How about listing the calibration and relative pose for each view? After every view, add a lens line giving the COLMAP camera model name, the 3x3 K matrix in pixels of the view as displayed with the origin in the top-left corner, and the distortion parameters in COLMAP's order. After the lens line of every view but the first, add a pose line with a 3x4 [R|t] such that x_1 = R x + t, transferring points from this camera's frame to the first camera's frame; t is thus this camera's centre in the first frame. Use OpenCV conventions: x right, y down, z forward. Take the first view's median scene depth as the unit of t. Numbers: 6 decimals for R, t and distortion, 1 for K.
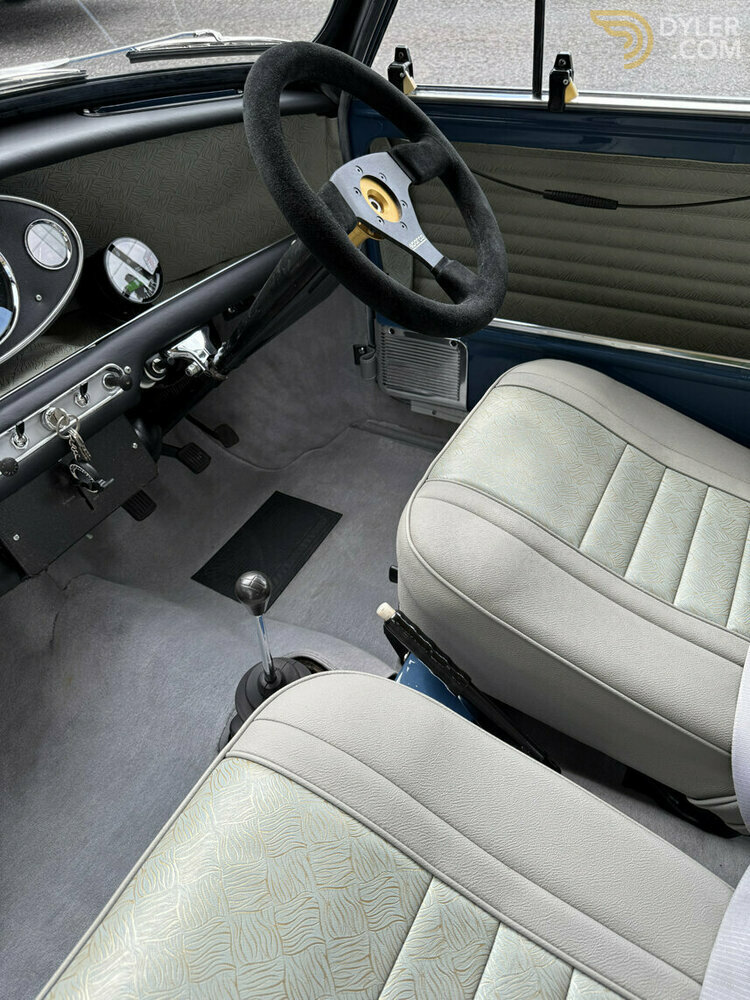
lens RADIAL K [[710.0, 0, 375.0], [0, 710.0, 500.0], [0, 0, 1]] dist [0.005159, -0.043228]
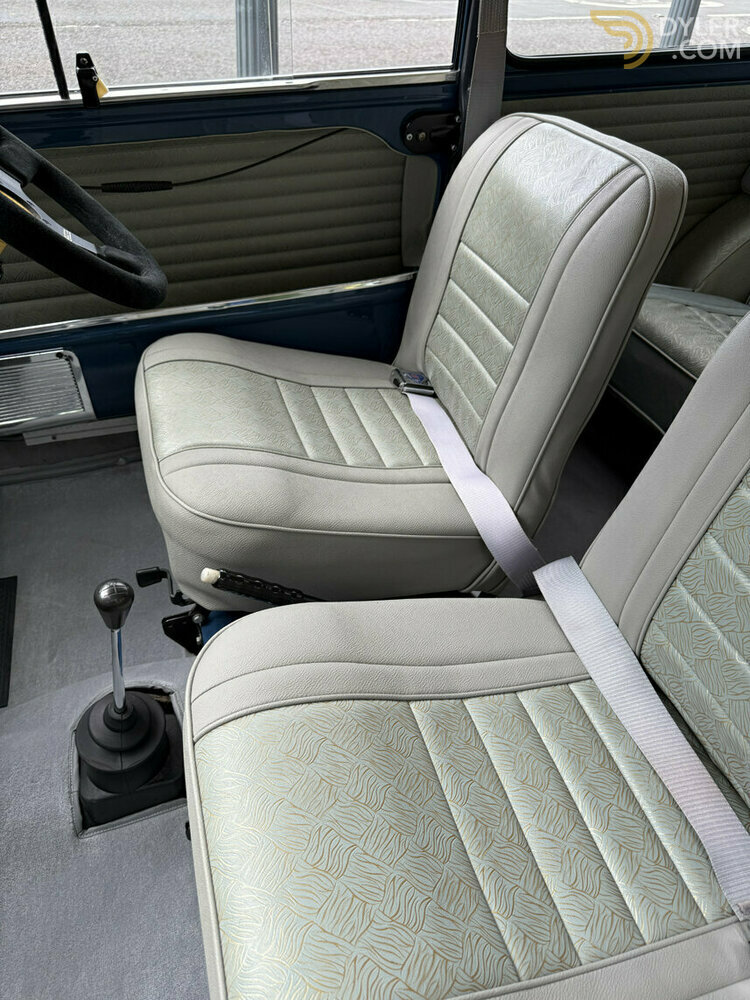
lens RADIAL K [[732.4, 0, 375.0], [0, 732.4, 500.0], [0, 0, 1]] dist [-0.003669, -0.005803]
pose [[0.685095, -0.414587, 0.598968, -0.367566], [0.434442, 0.892551, 0.120883, 0.029836], [-0.584726, 0.177400, 0.791596, -0.013926]]
